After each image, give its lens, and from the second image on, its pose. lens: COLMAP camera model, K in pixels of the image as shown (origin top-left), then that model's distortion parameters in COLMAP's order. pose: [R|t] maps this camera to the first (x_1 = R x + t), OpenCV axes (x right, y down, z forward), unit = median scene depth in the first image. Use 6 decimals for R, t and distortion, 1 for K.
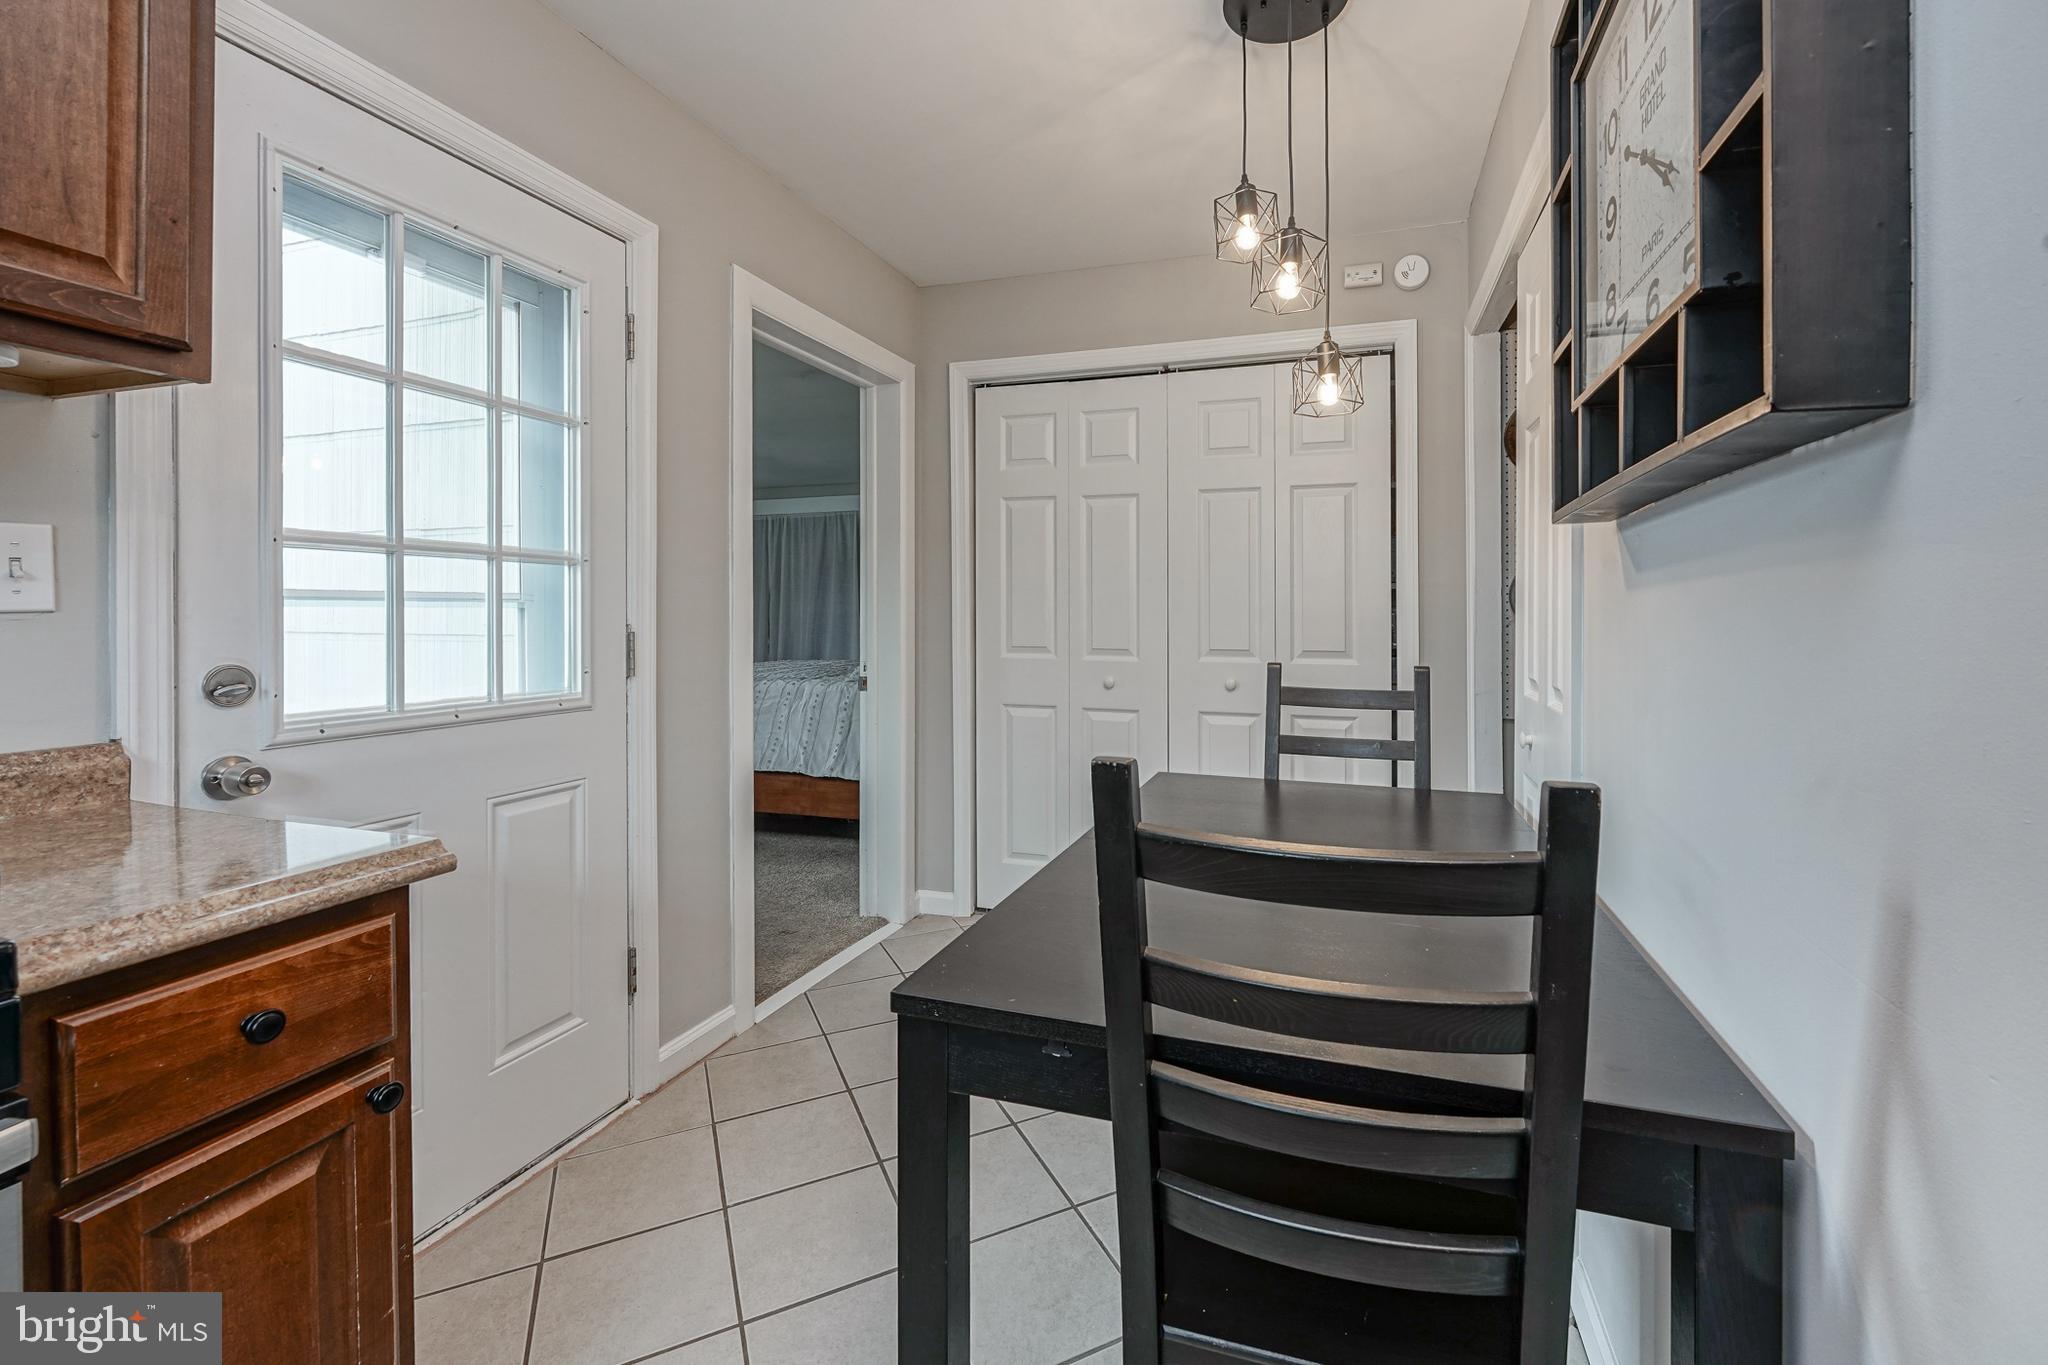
lens RADIAL K [[851.4, 0, 1053.0], [0, 851.4, 621.0], [0, 0, 1]] dist [-0.005533, 0.000809]
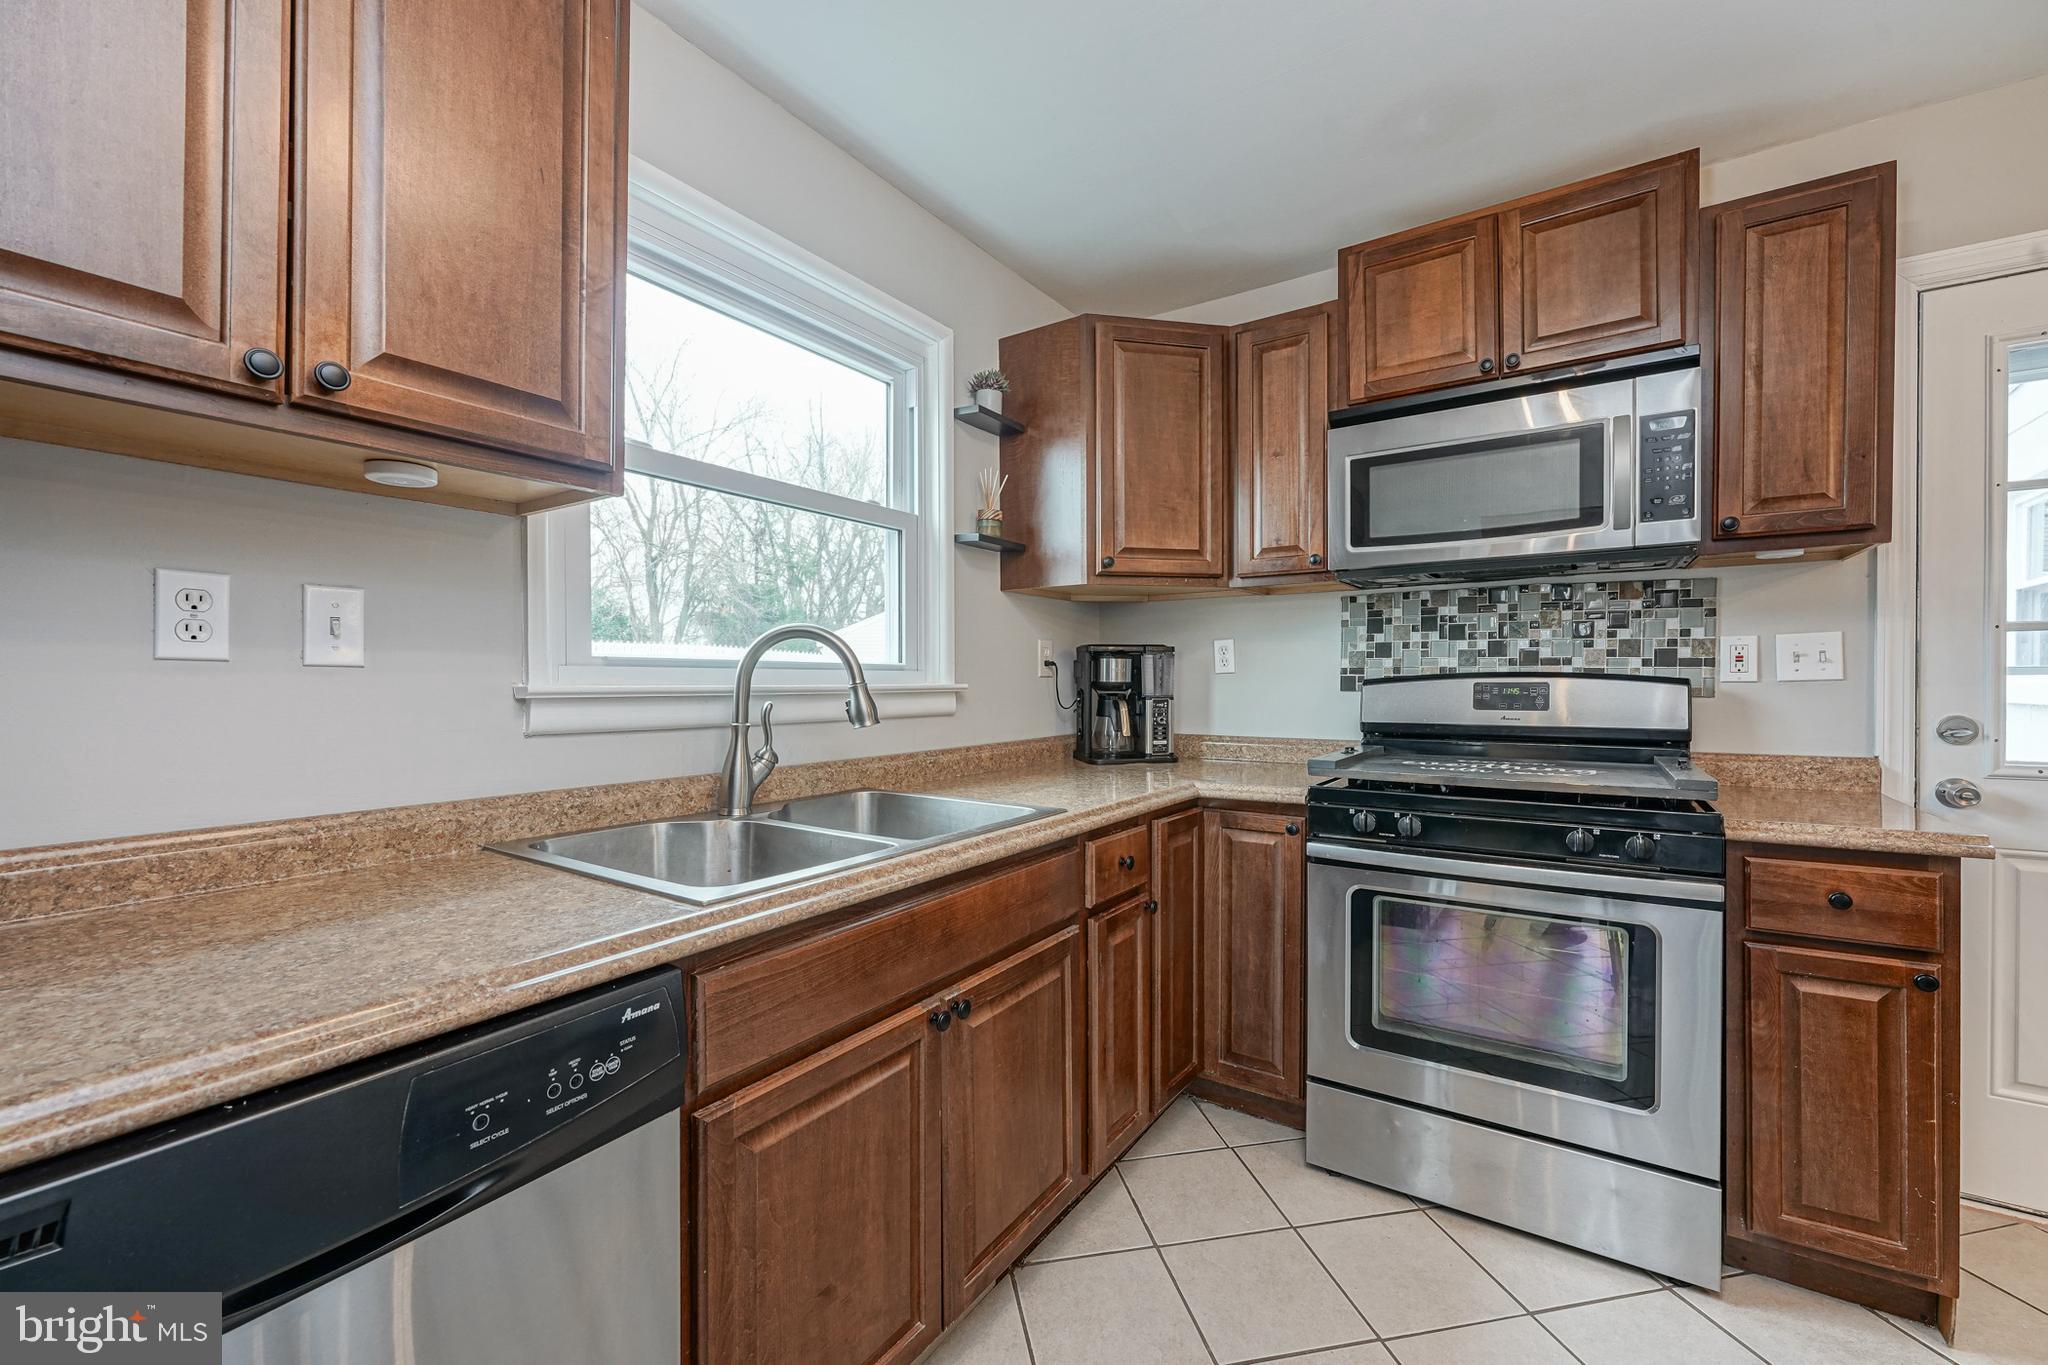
lens RADIAL K [[851.4, 0, 1015.8], [0, 851.4, 682.4], [0, 0, 1]] dist [-0.005533, 0.000809]
pose [[-0.272414, -0.000986, -0.962180, 0.878899], [-0.003004, 0.999995, -0.000174, -0.000797], [0.962175, 0.002843, -0.272416, -0.160861]]
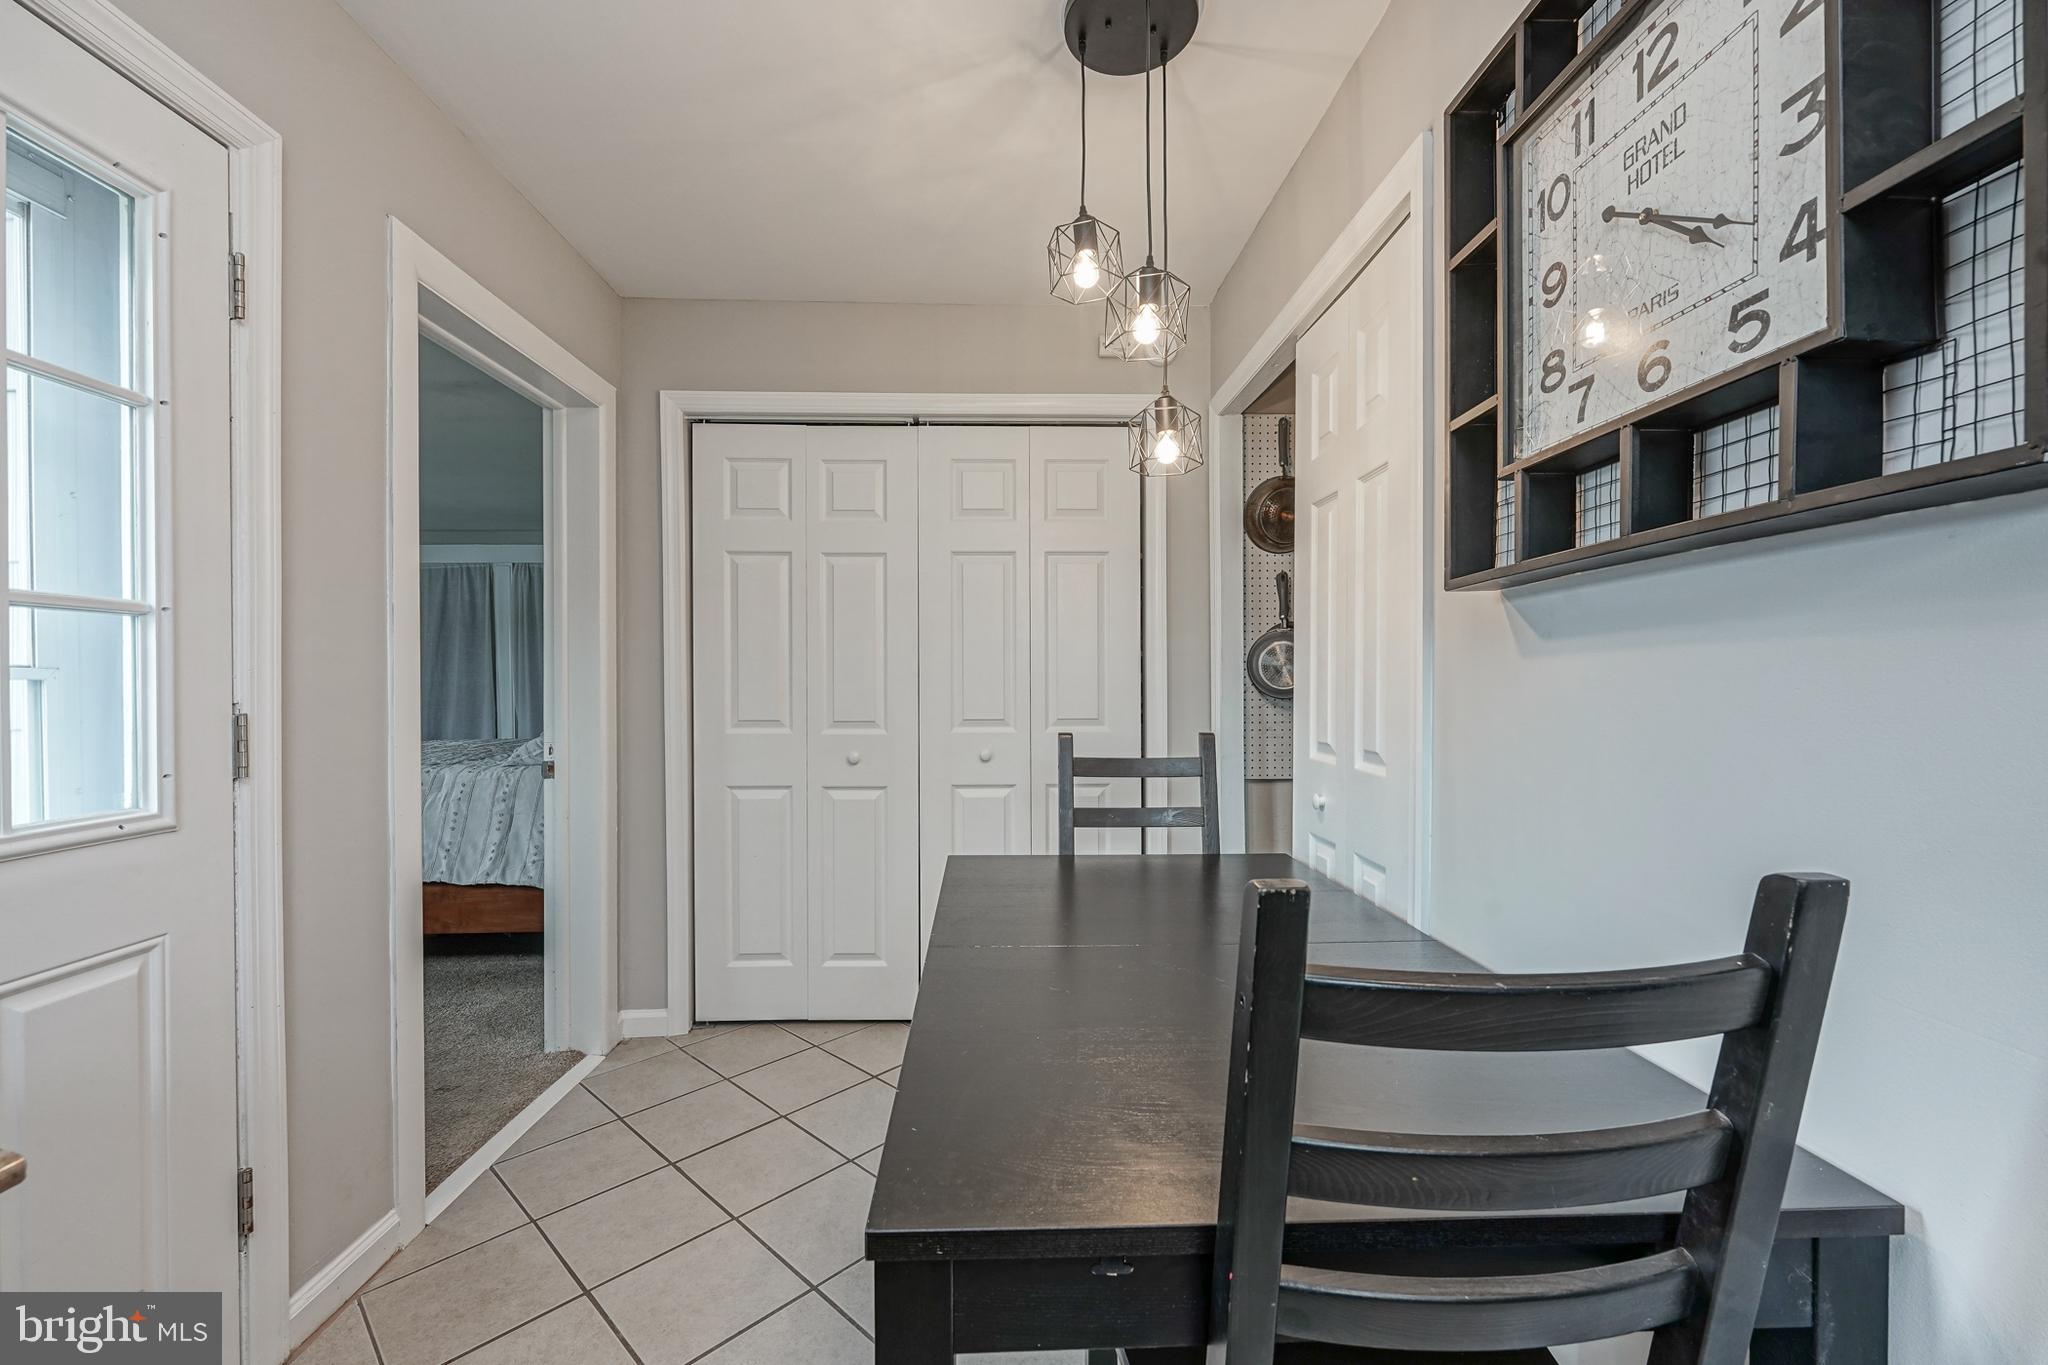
lens RADIAL K [[851.4, 0, 1022.4], [0, 851.4, 688.8], [0, 0, 1]] dist [-0.005533, 0.000809]
pose [[0.940115, -0.009311, 0.340730, -0.129464], [0.009425, 0.999955, 0.001320, -0.002946], [-0.340727, 0.001971, 0.940160, 0.130532]]
